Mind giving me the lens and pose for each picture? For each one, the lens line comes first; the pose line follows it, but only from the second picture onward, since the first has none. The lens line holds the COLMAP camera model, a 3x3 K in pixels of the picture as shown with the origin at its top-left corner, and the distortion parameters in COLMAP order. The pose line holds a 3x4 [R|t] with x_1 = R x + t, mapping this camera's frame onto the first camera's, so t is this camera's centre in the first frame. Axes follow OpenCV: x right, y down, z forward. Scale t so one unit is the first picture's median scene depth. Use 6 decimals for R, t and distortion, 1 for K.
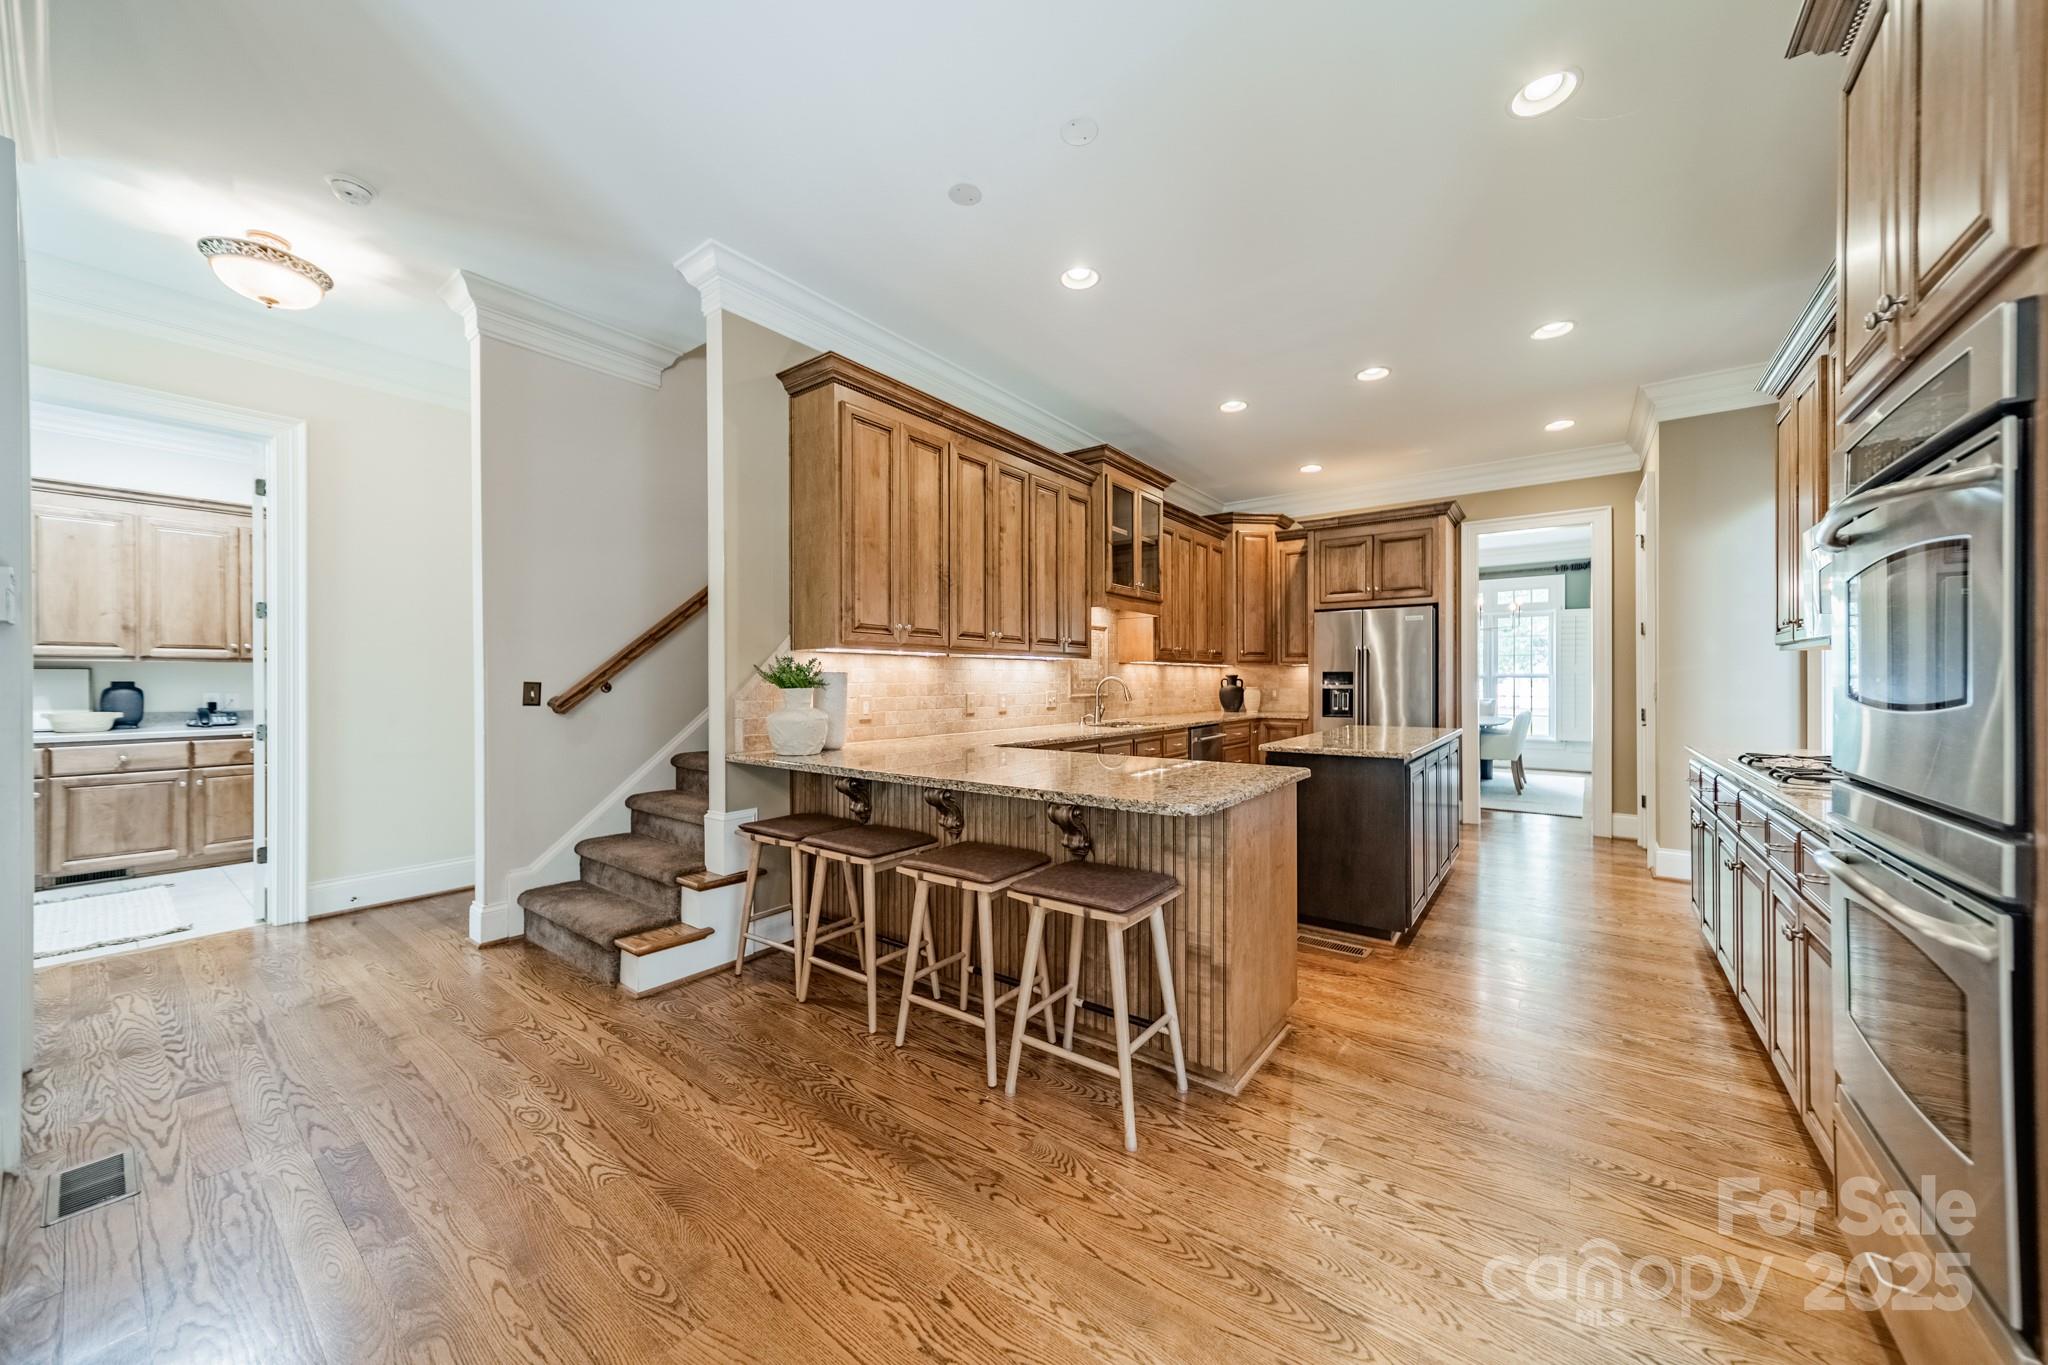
lens RADIAL K [[715.0, 0, 1027.1], [0, 715.0, 680.7], [0, 0, 1]] dist [0.008048, 0.000139]
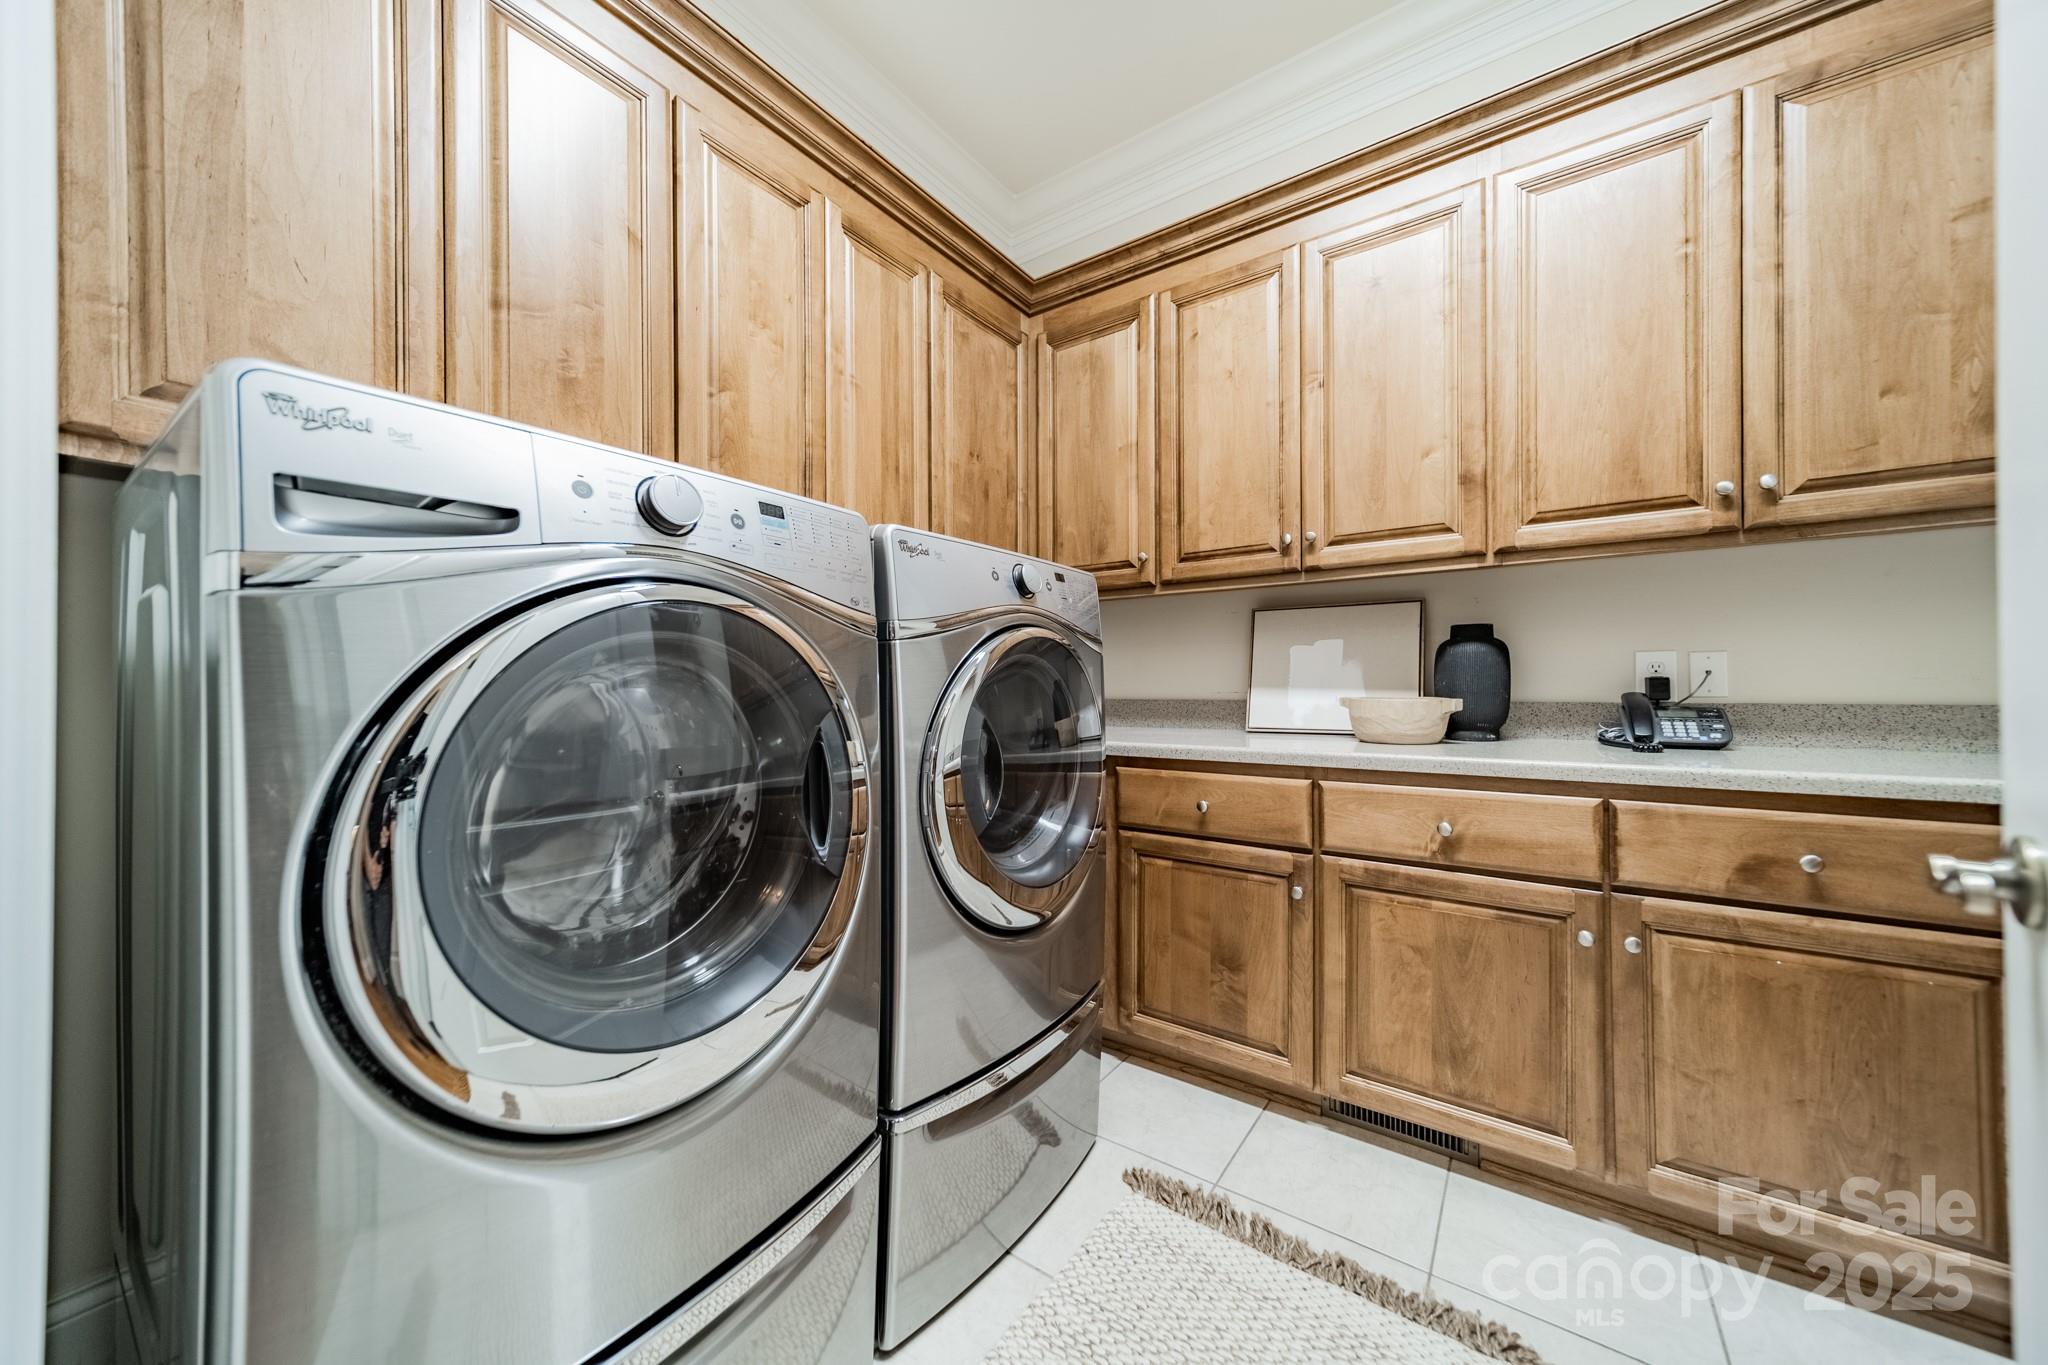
lens RADIAL K [[715.0, 0, 1027.1], [0, 715.0, 680.7], [0, 0, 1]] dist [0.008048, 0.000139]
pose [[0.026810, 0.000047, -0.999641, -0.855217], [0.006062, 0.999982, 0.000210, 0.032211], [0.999622, -0.006066, 0.026810, 0.743815]]
